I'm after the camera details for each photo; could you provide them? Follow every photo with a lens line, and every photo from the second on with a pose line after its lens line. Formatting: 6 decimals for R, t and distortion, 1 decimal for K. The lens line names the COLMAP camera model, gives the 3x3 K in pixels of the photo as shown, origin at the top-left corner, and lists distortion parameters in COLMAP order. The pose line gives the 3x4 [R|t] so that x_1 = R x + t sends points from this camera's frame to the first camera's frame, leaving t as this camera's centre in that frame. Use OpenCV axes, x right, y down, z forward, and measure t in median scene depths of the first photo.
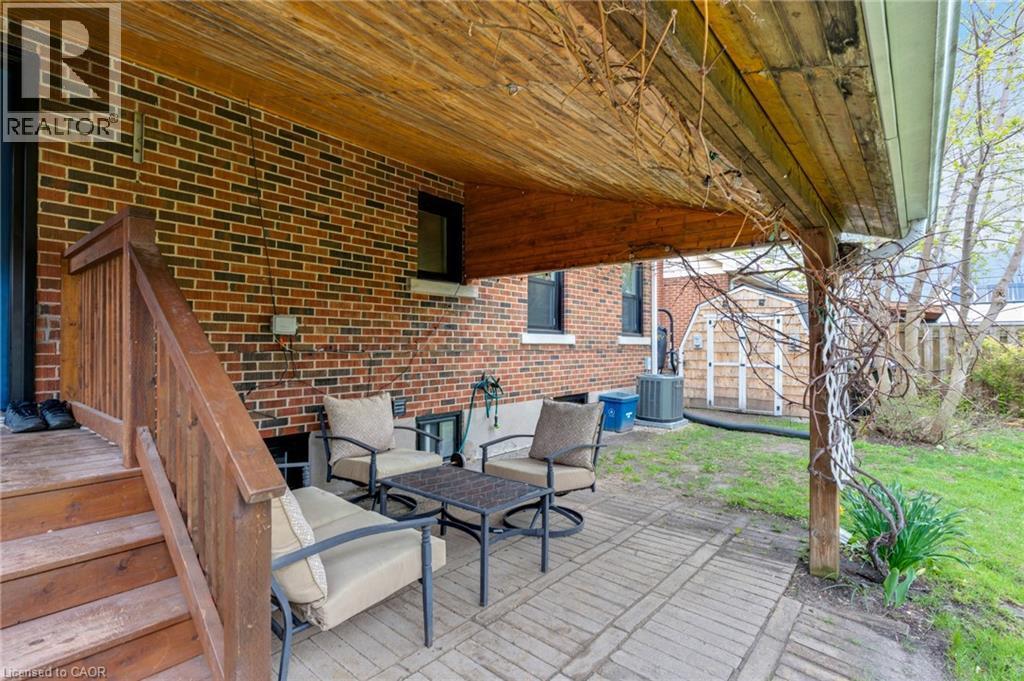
lens RADIAL K [[481.9, 0, 511.9], [0, 481.9, 343.3], [0, 0, 1]] dist [0.005270, -0.001459]
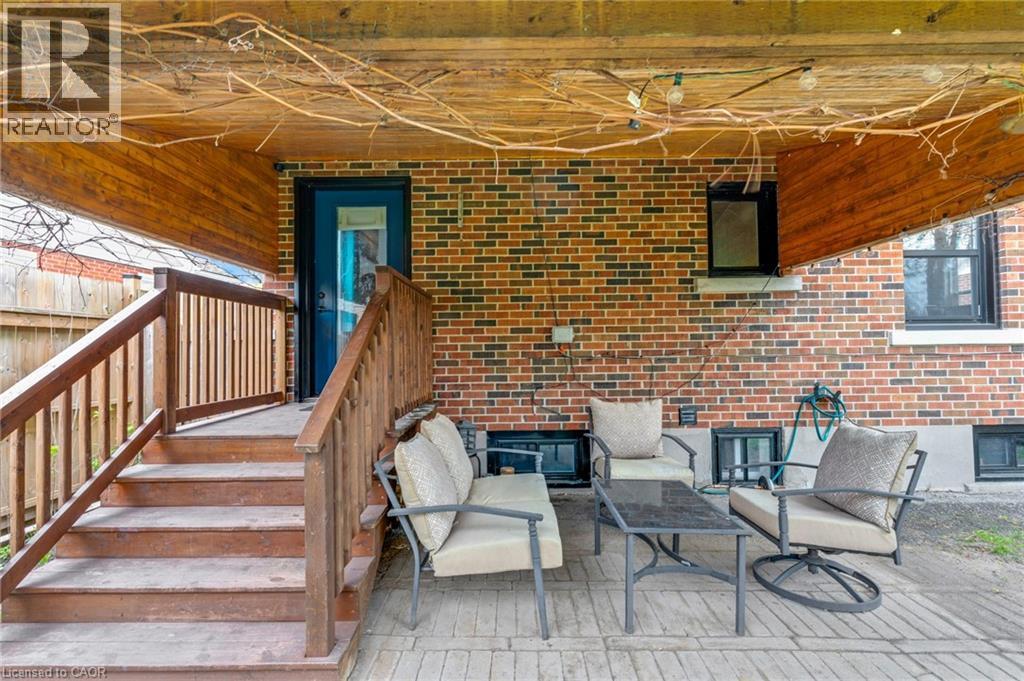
lens RADIAL K [[481.9, 0, 510.7], [0, 481.9, 342.6], [0, 0, 1]] dist [0.005270, -0.001459]
pose [[0.644319, -0.029706, -0.764180, 0.295359], [0.017470, 0.999556, -0.024126, 0.006380], [0.764557, 0.002194, 0.644552, 0.135084]]
